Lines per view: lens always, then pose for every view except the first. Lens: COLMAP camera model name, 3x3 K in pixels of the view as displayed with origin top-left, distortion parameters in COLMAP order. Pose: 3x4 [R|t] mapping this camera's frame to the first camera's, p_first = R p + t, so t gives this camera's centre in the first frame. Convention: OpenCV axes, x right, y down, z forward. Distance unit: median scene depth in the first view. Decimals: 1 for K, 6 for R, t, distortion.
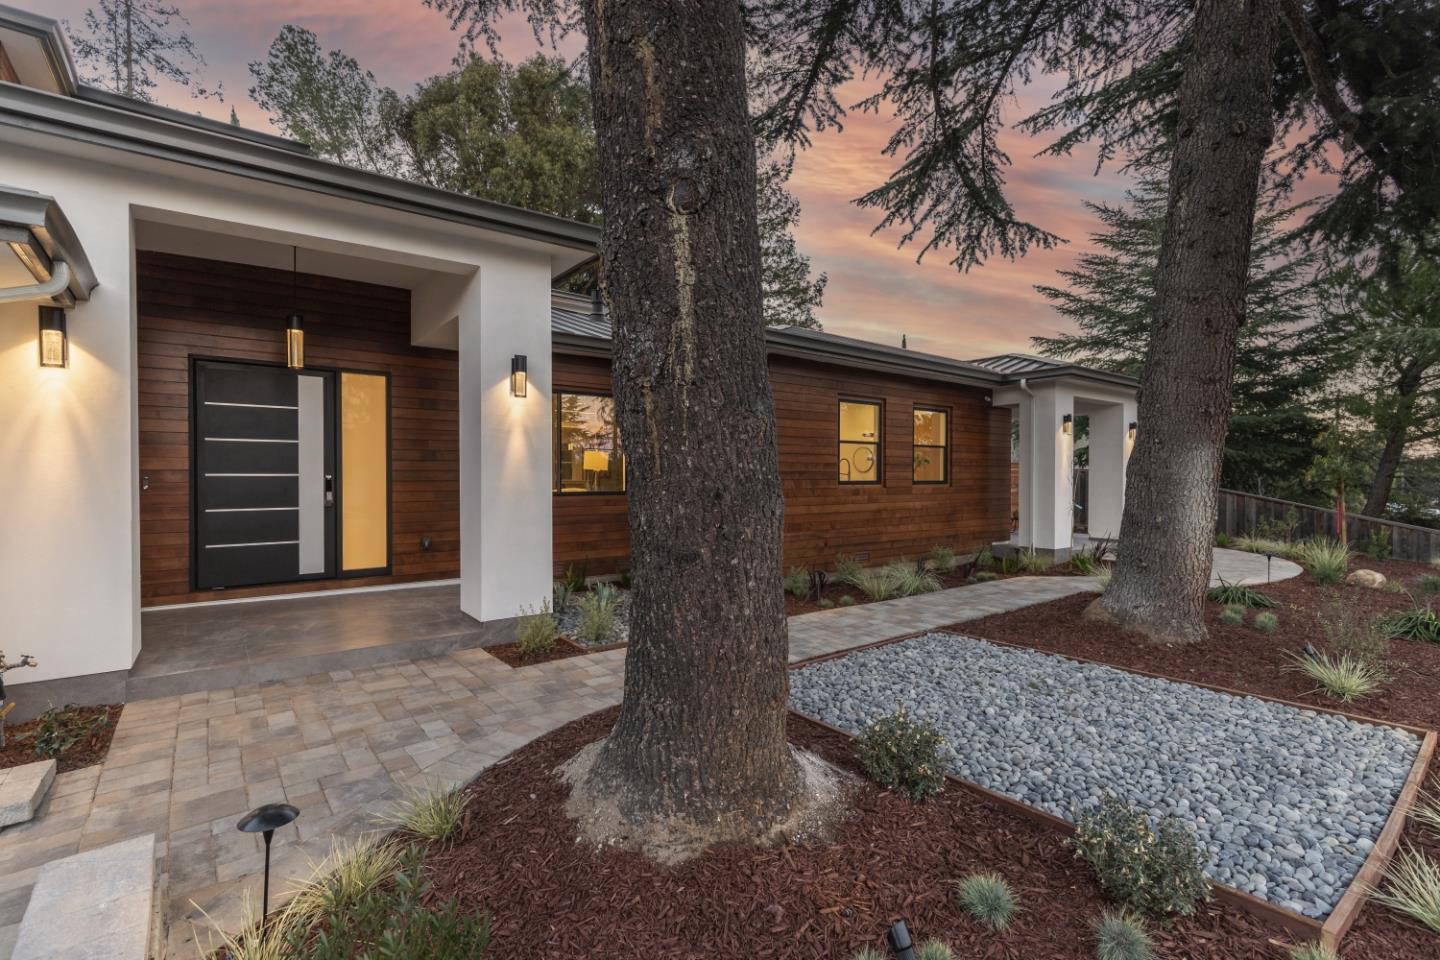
lens RADIAL K [[653.3, 0, 721.8], [0, 653.3, 479.6], [0, 0, 1]] dist [-0.015779, -0.003652]
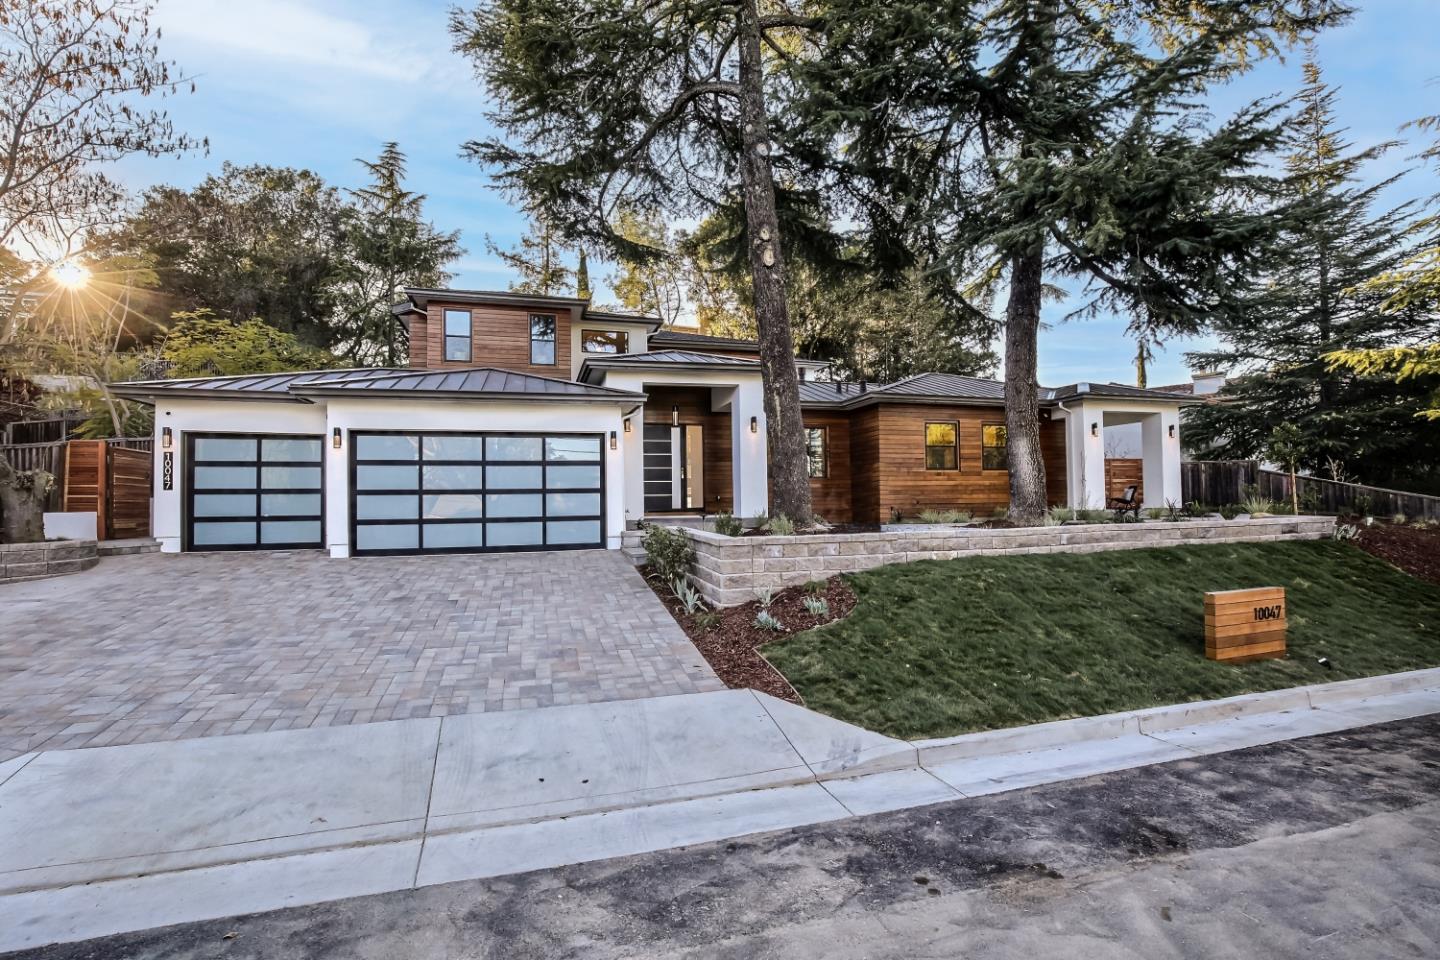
lens RADIAL K [[653.3, 0, 721.6], [0, 653.3, 483.4], [0, 0, 1]] dist [-0.015779, -0.003652]
pose [[0.924687, -0.020875, -0.380156, 0.457255], [0.009437, 0.999446, -0.031928, 0.130809], [0.380612, 0.025935, 0.924371, -1.197804]]
